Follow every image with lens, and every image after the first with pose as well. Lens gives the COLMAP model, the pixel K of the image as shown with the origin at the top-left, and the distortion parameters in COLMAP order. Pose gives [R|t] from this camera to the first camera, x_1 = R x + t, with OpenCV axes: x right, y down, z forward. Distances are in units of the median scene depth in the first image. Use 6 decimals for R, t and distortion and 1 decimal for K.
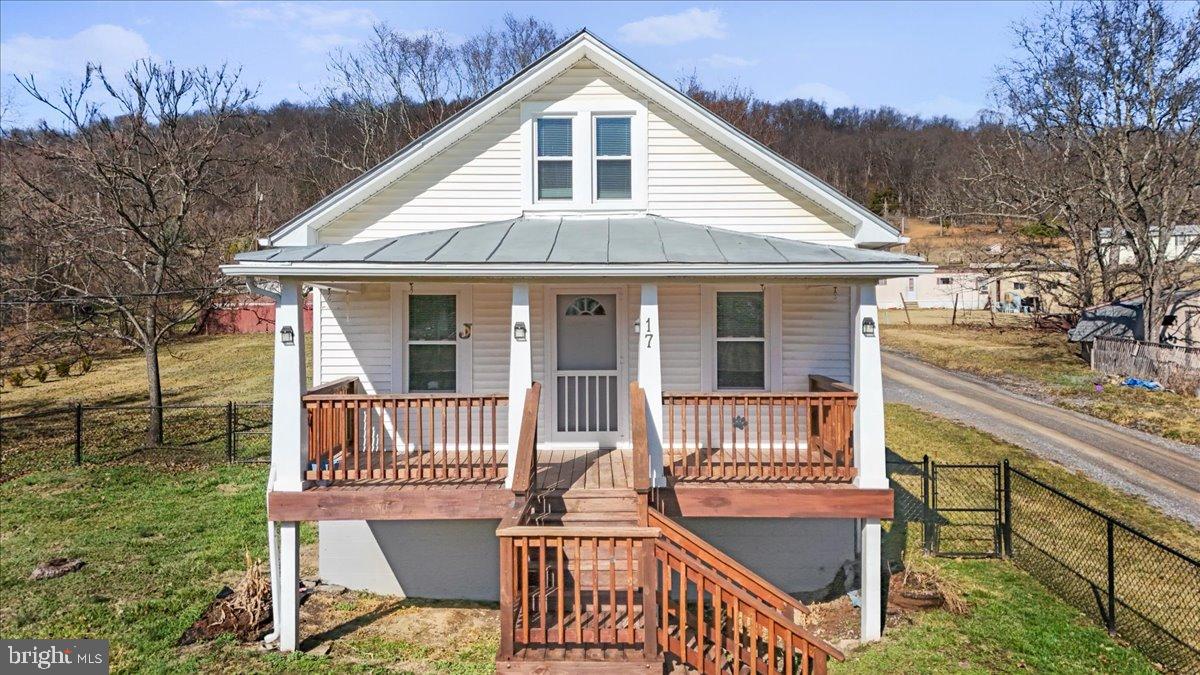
lens RADIAL K [[895.4, 0, 600.0], [0, 895.4, 337.5], [0, 0, 1]] dist [0.040715, -0.002027]
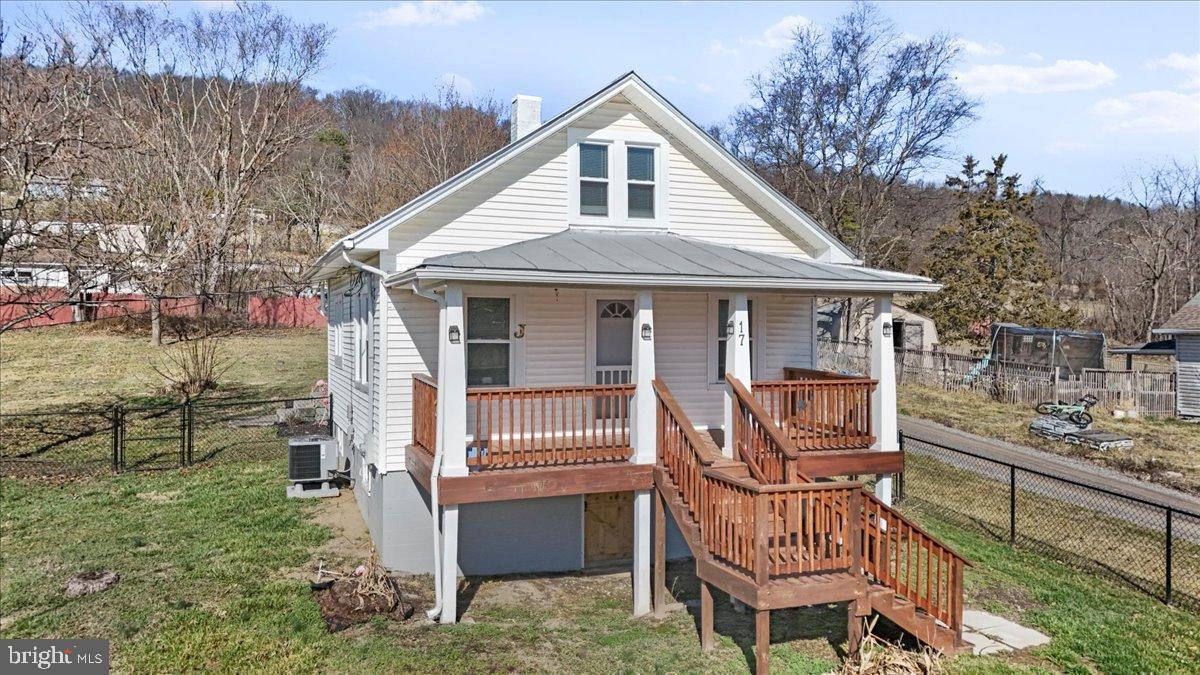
lens RADIAL K [[882.2, 0, 601.5], [0, 882.2, 350.2], [0, 0, 1]] dist [0.046847, -0.000185]
pose [[0.929916, -0.003577, 0.367754, -0.455985], [-0.002554, 0.999866, 0.016182, -0.001400], [-0.367763, -0.015987, 0.929782, -0.049637]]
